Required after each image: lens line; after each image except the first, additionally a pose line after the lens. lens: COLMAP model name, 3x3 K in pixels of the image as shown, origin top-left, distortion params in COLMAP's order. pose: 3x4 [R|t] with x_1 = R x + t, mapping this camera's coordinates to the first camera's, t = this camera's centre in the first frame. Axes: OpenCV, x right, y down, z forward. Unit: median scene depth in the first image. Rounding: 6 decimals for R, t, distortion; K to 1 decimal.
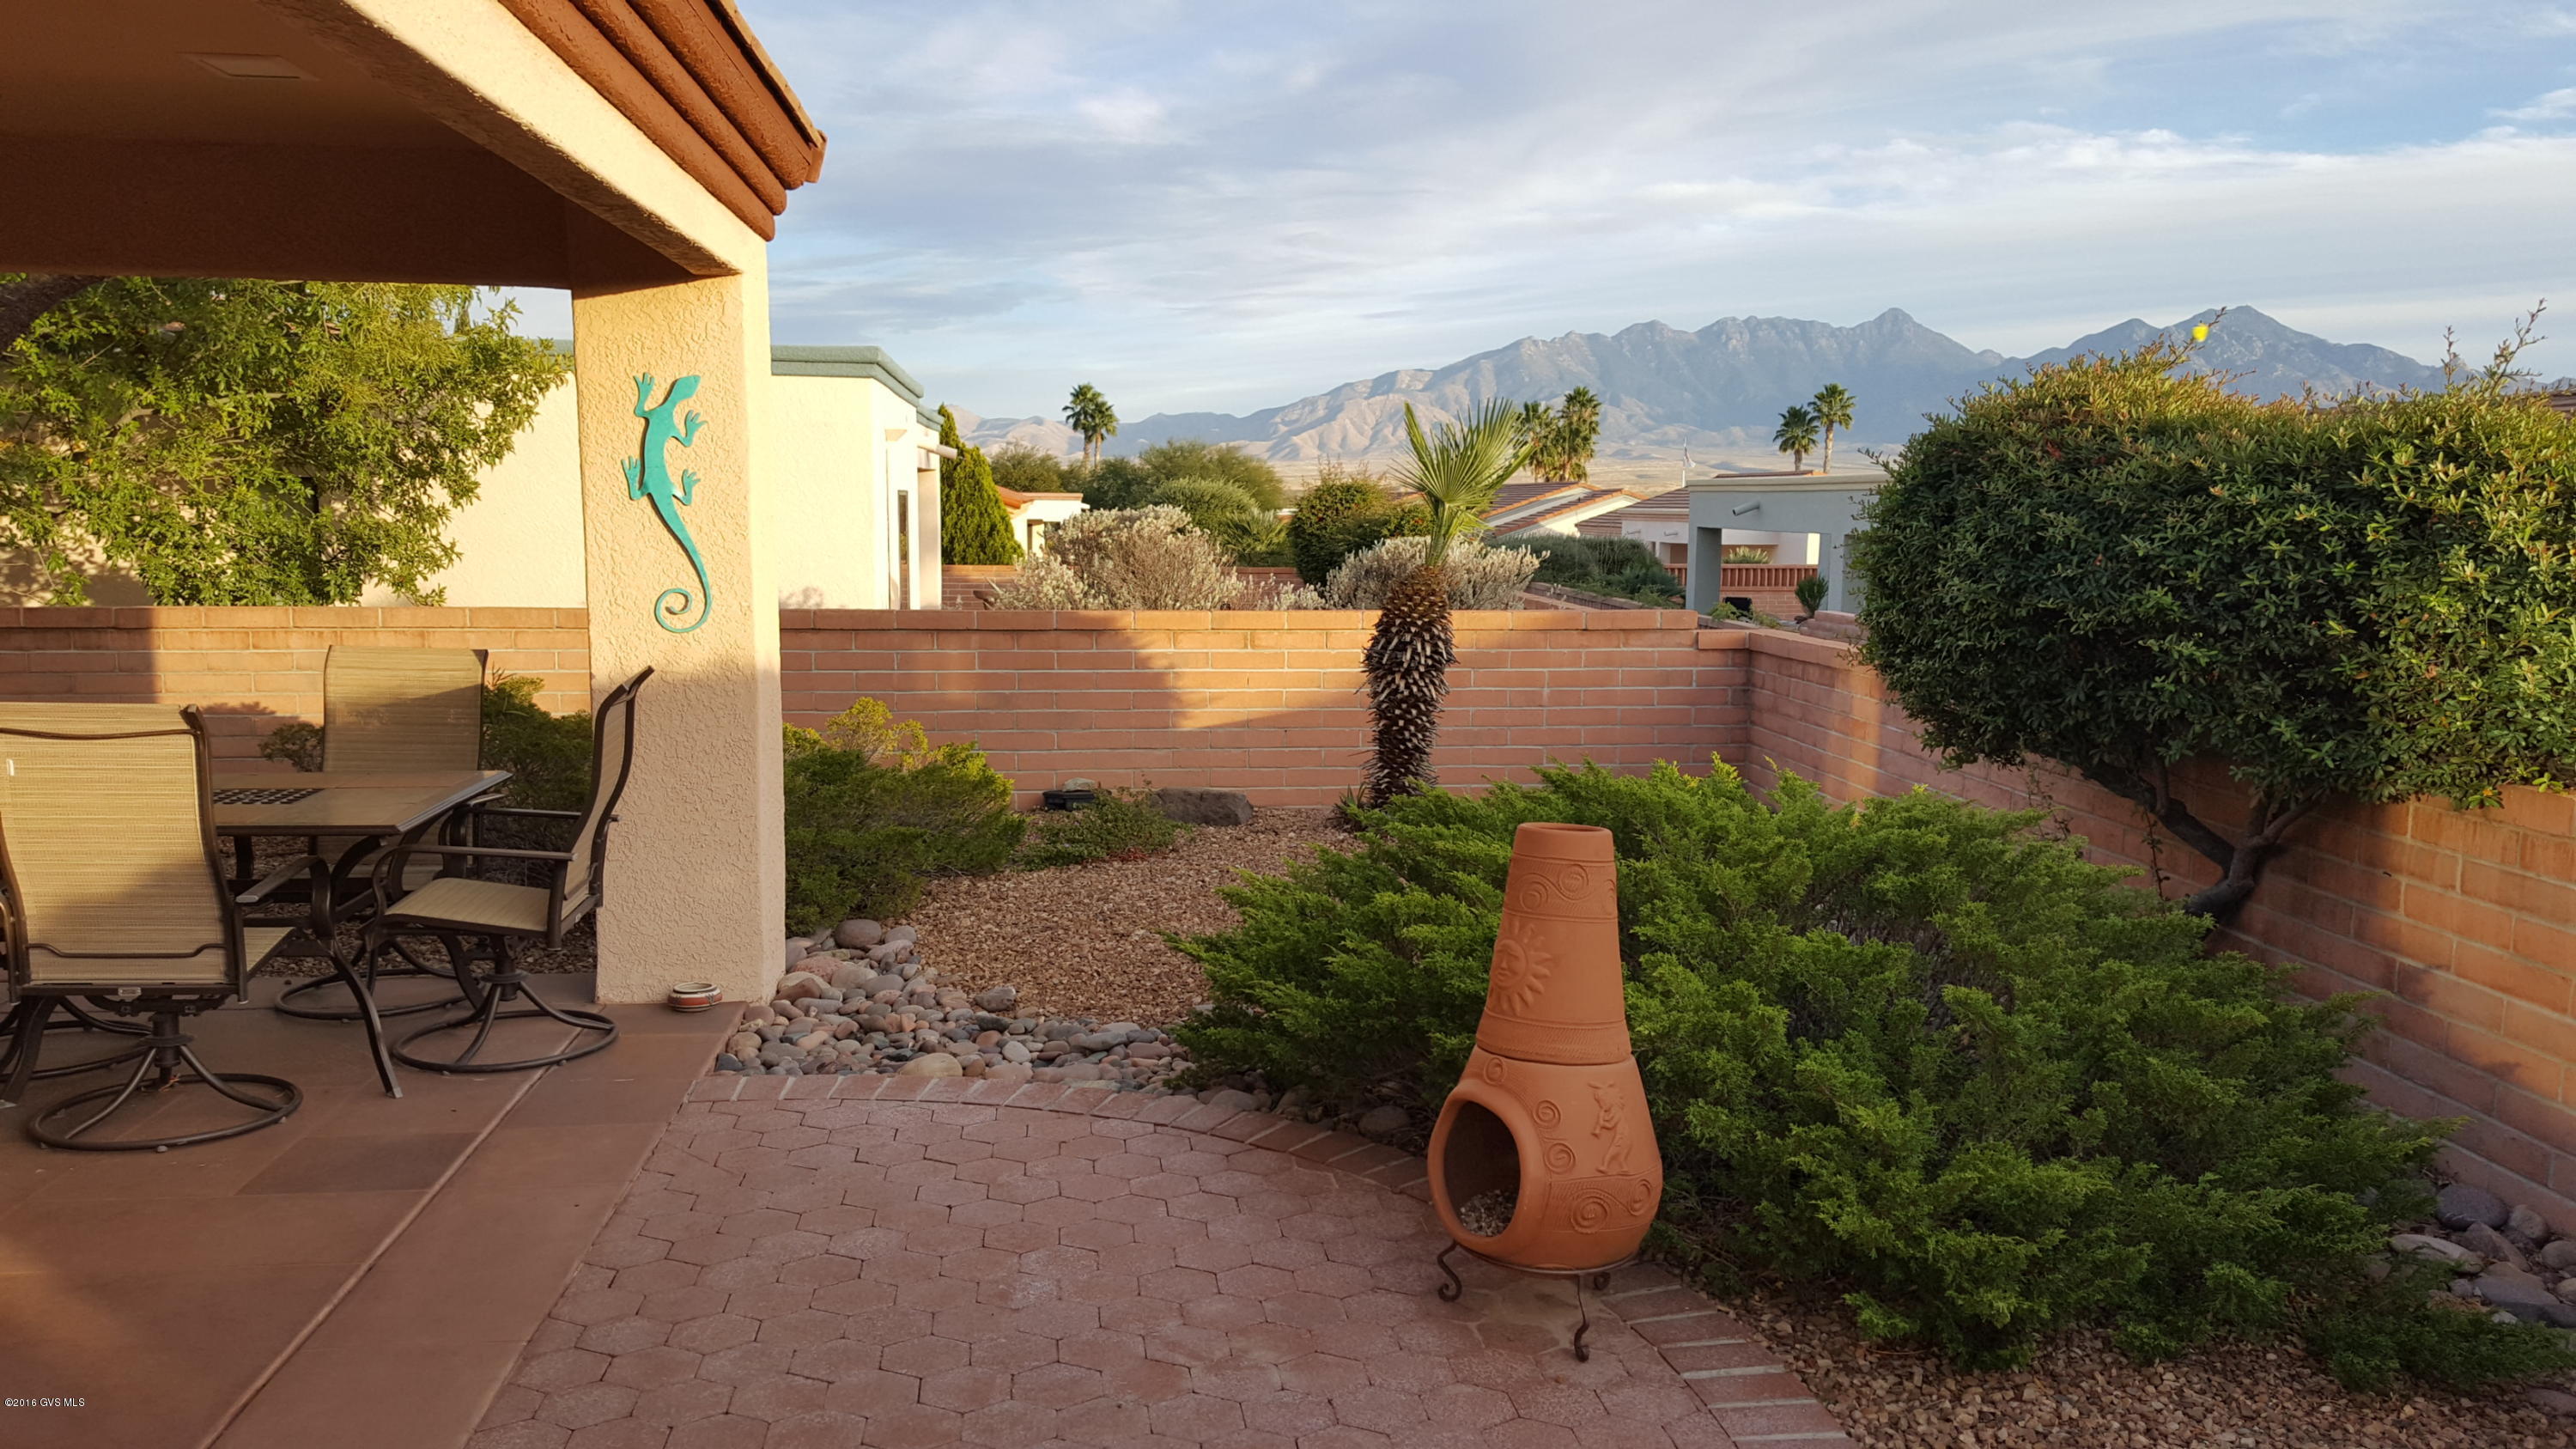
lens RADIAL K [[1901.1, 0, 1284.5], [0, 1901.1, 722.8], [0, 0, 1]] dist [0.112462, -0.142806]
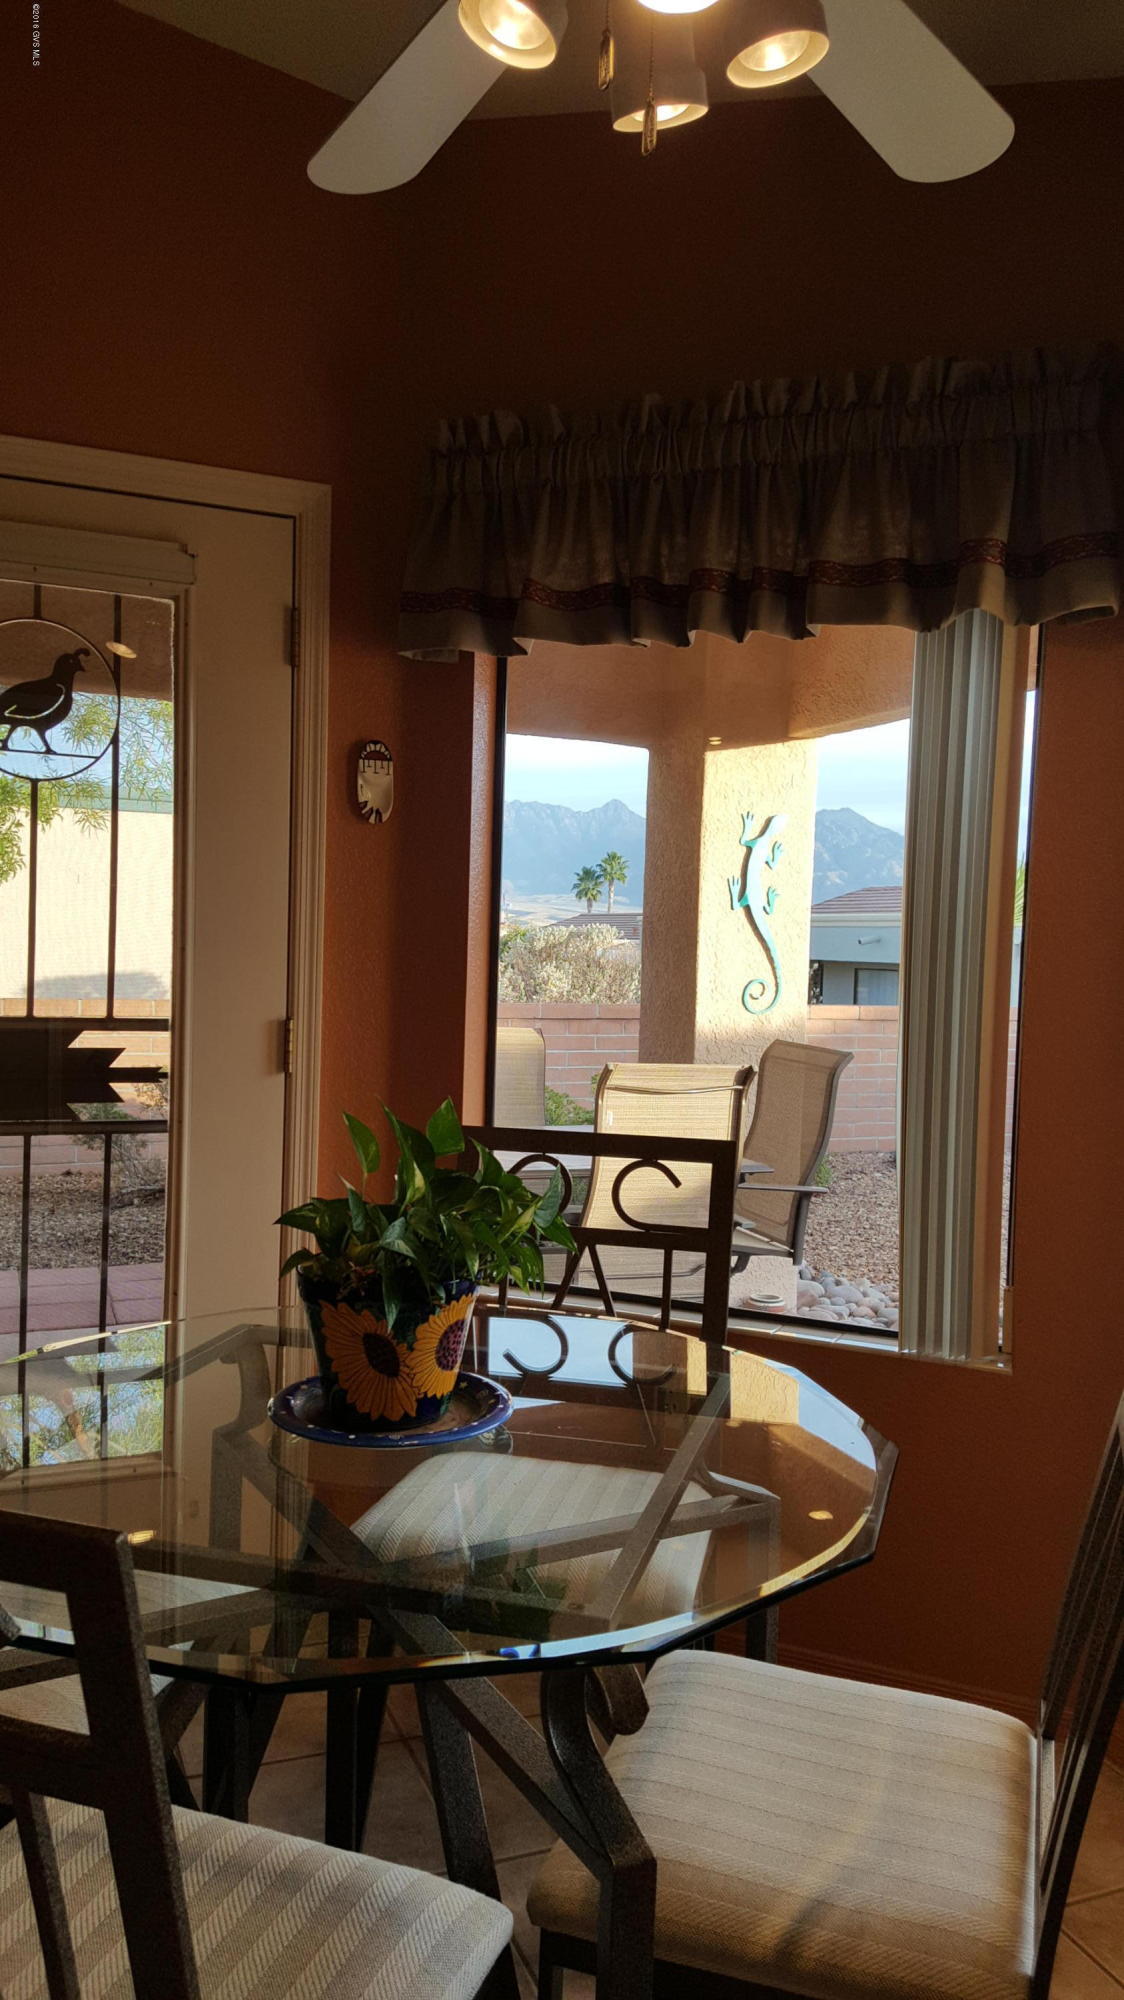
lens RADIAL K [[1475.8, 0, 537.5], [0, 1475.8, 1001.0], [0, 0, 1]] dist [0.112462, -0.142806]
pose [[0.967510, 0.008501, 0.252691, -0.705773], [0.008815, 0.997693, -0.067314, 0.009027], [-0.252680, 0.067354, 0.965203, 0.093323]]
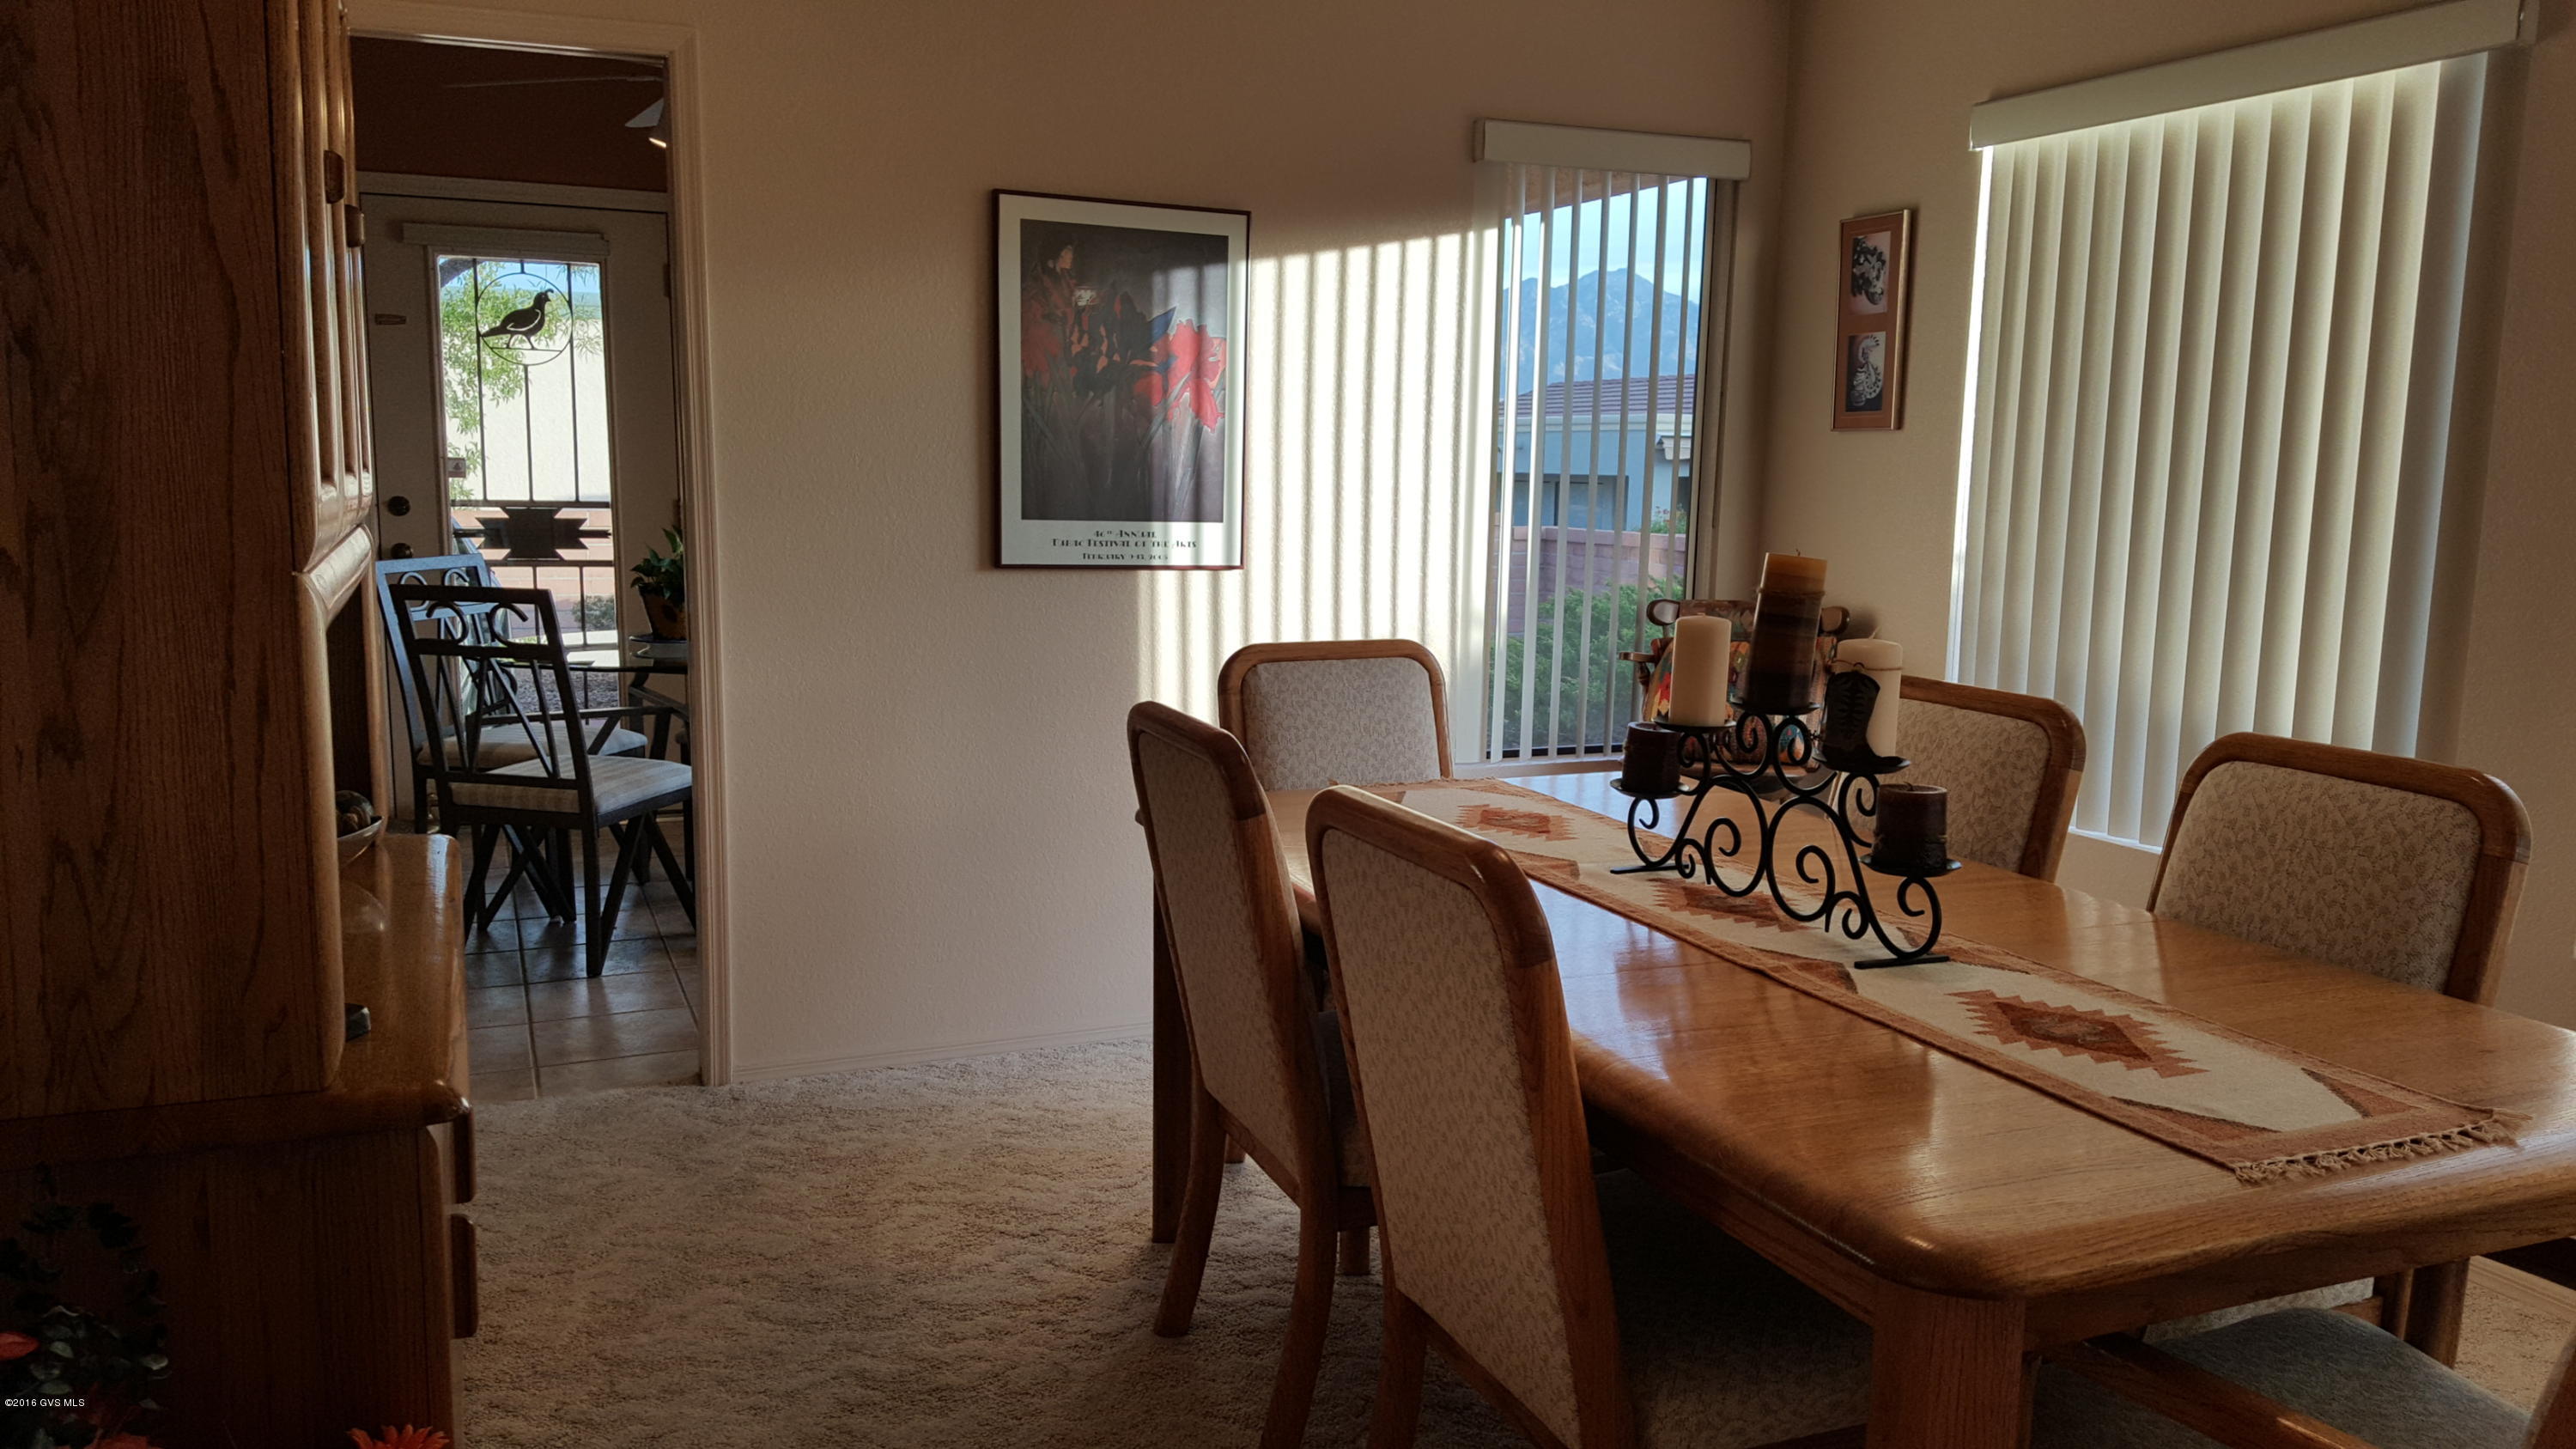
lens RADIAL K [[1901.1, 0, 1262.7], [0, 1901.1, 731.7], [0, 0, 1]] dist [0.112462, -0.142806]
pose [[0.961438, -0.034990, 0.272786, -0.641810], [0.025503, 0.998943, 0.038247, 0.085336], [-0.273836, -0.029815, 0.961314, -0.622320]]
